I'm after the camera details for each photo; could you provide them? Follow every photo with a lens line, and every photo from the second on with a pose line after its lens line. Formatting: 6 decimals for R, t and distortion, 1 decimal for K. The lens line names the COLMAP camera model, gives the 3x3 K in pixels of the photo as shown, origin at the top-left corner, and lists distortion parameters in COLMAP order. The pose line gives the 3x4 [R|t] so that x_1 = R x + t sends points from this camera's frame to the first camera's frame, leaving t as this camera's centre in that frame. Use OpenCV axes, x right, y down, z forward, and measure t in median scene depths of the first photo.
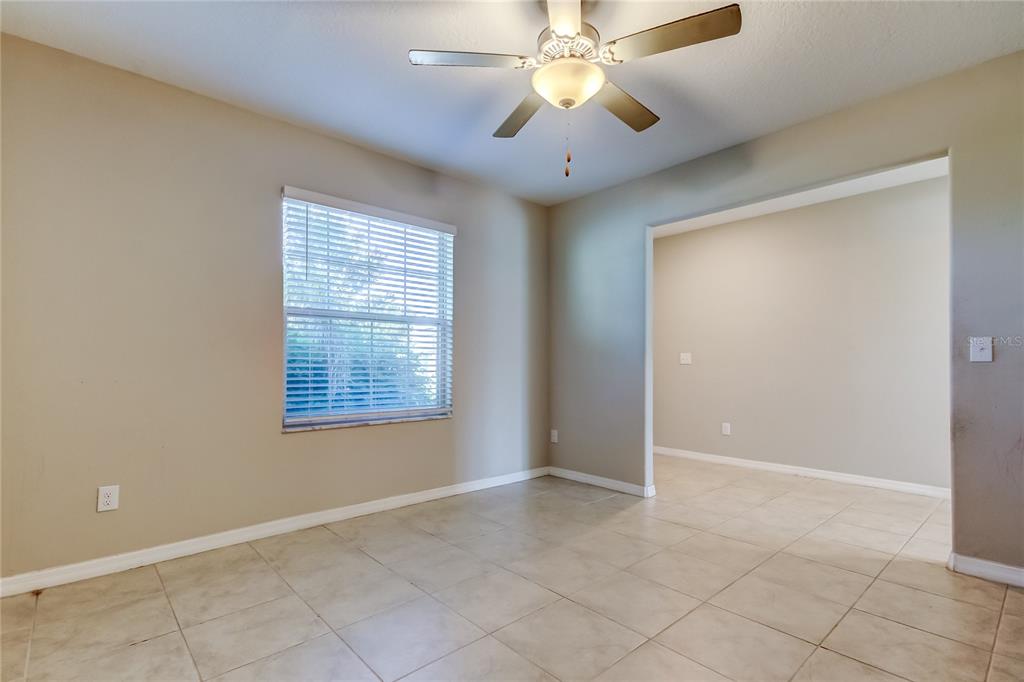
lens RADIAL K [[478.8, 0, 507.7], [0, 478.8, 356.8], [0, 0, 1]] dist [0.015032, -0.000200]
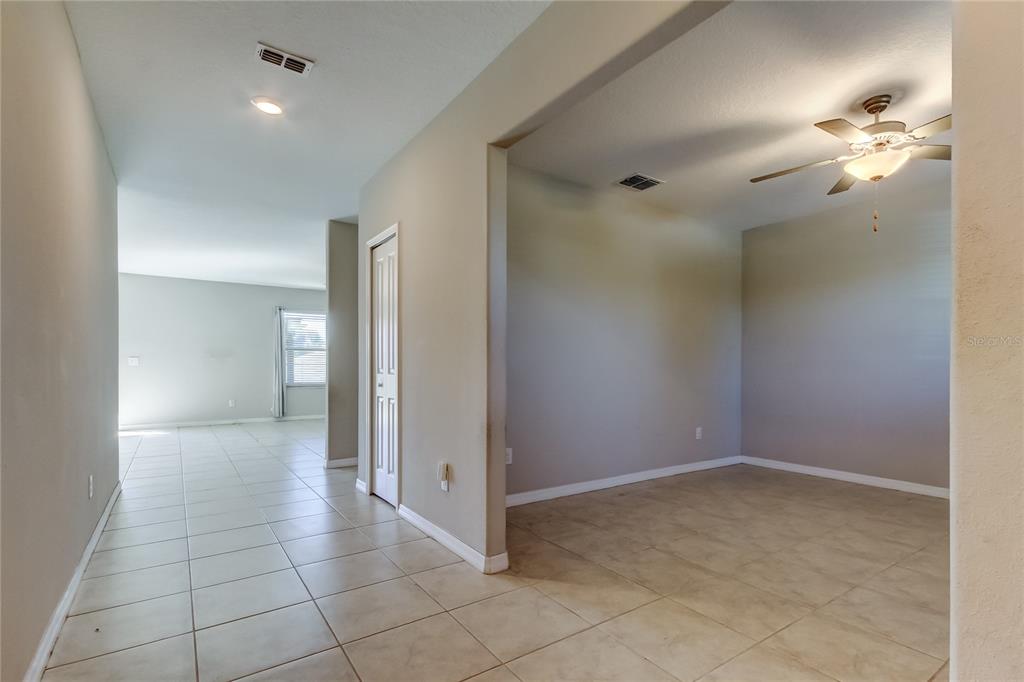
lens RADIAL K [[487.5, 0, 522.0], [0, 487.5, 356.1], [0, 0, 1]] dist [0.009771, 0.000005]
pose [[-0.993893, -0.002060, 0.110325, 0.614387], [-0.006493, 0.999185, -0.039838, 0.034470], [-0.110153, -0.040312, -0.993097, 1.599488]]
